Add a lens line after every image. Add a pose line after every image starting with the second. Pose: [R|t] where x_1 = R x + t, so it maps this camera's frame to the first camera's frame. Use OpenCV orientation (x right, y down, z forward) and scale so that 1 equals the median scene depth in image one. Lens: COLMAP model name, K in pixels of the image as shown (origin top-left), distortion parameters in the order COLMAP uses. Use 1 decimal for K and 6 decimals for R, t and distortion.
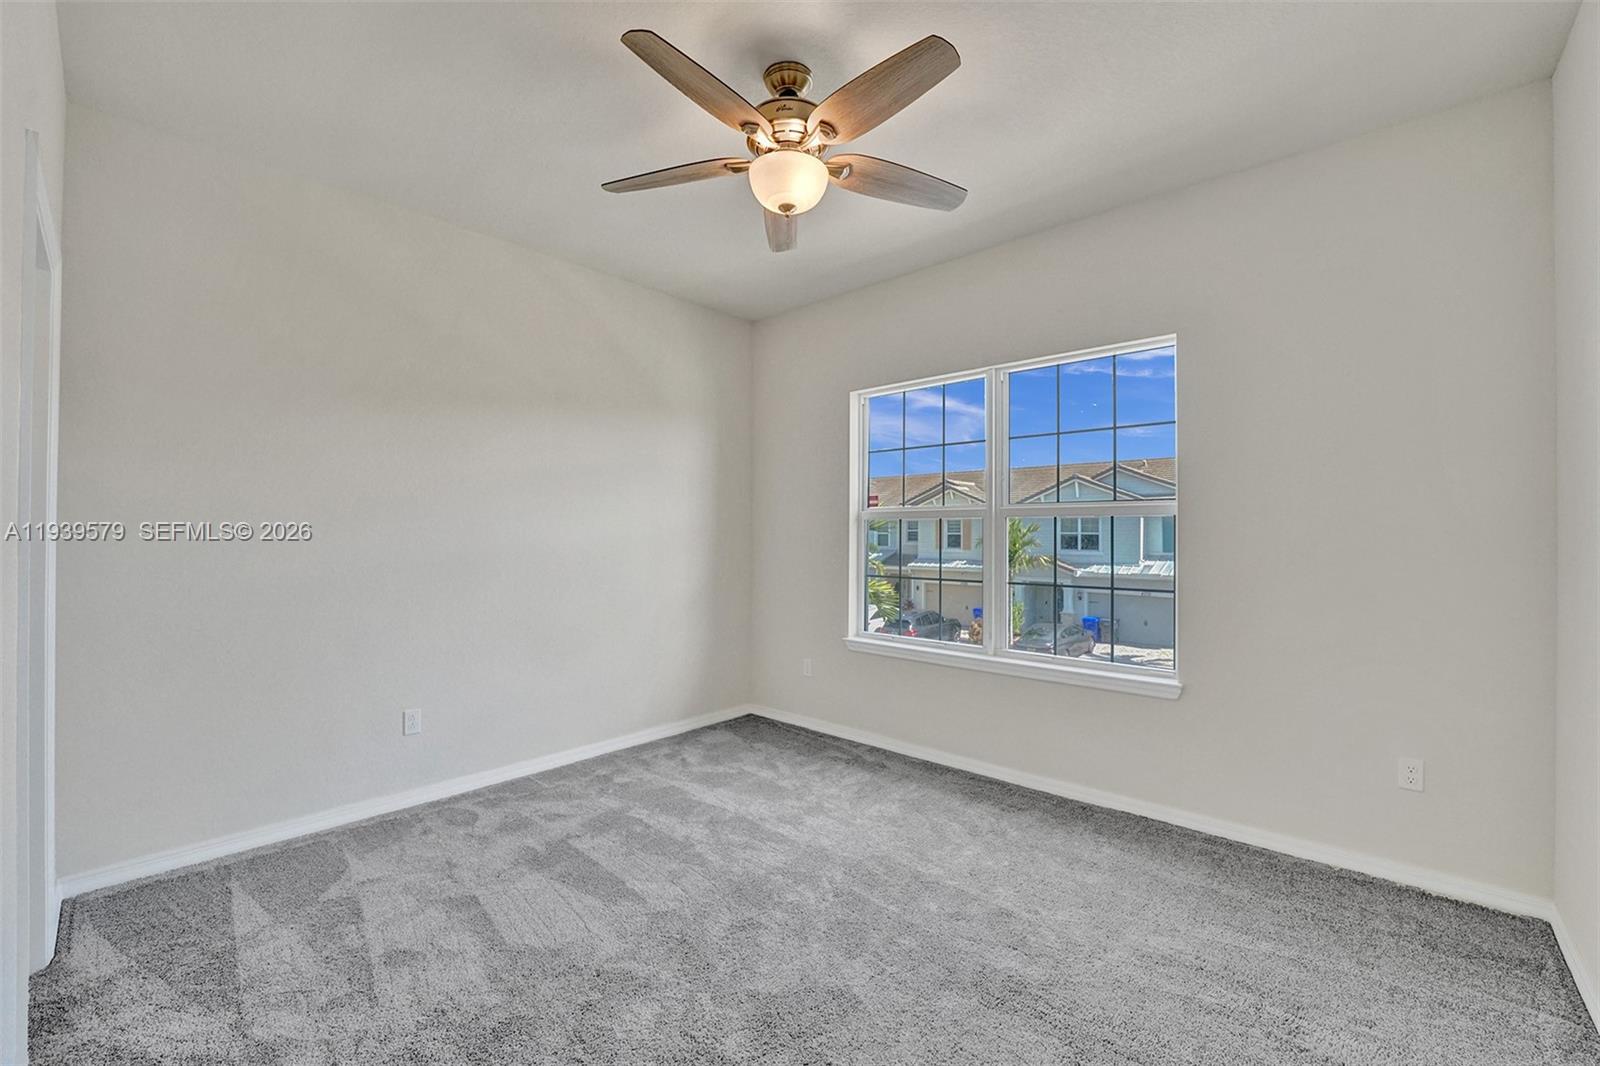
lens RADIAL K [[656.3, 0, 811.5], [0, 656.3, 528.7], [0, 0, 1]] dist [-0.032008, 0.006383]
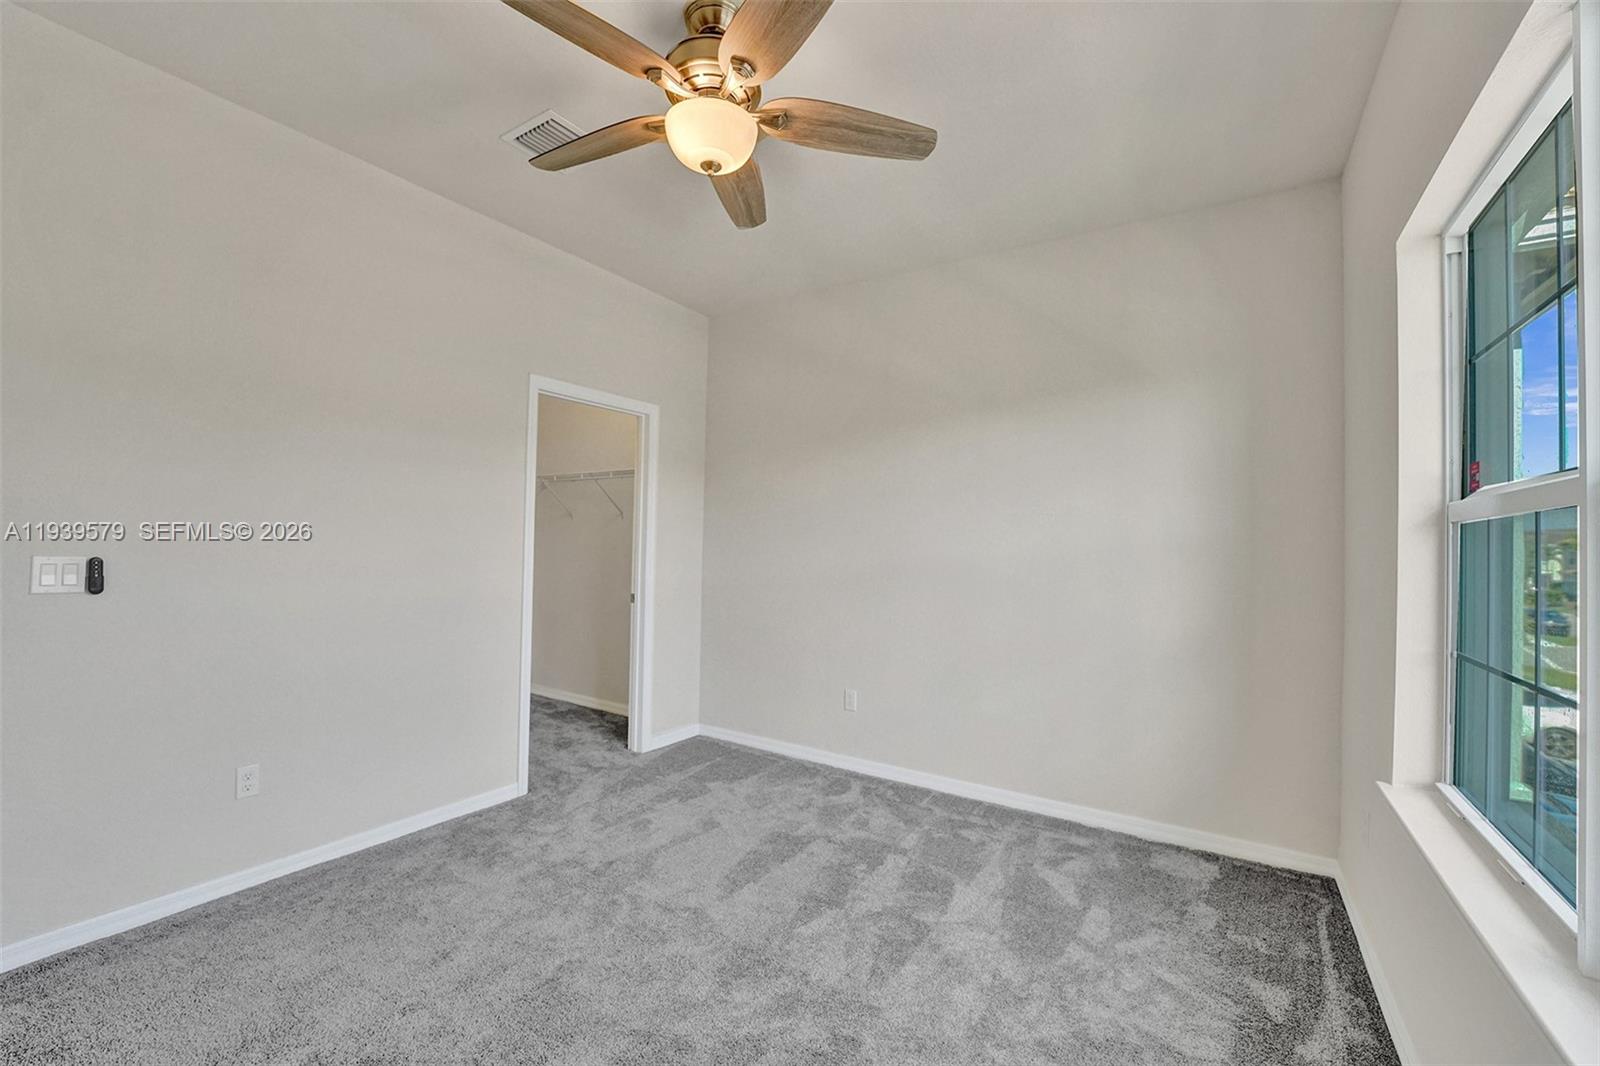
lens RADIAL K [[668.8, 0, 800.0], [0, 668.8, 533.0], [0, 0, 1]] dist [-0.032970, -0.000047]
pose [[0.135207, -0.014200, -0.990716, 0.558961], [-0.012384, 0.999795, -0.016020, 0.007877], [0.990740, 0.014435, 0.135003, 0.676623]]
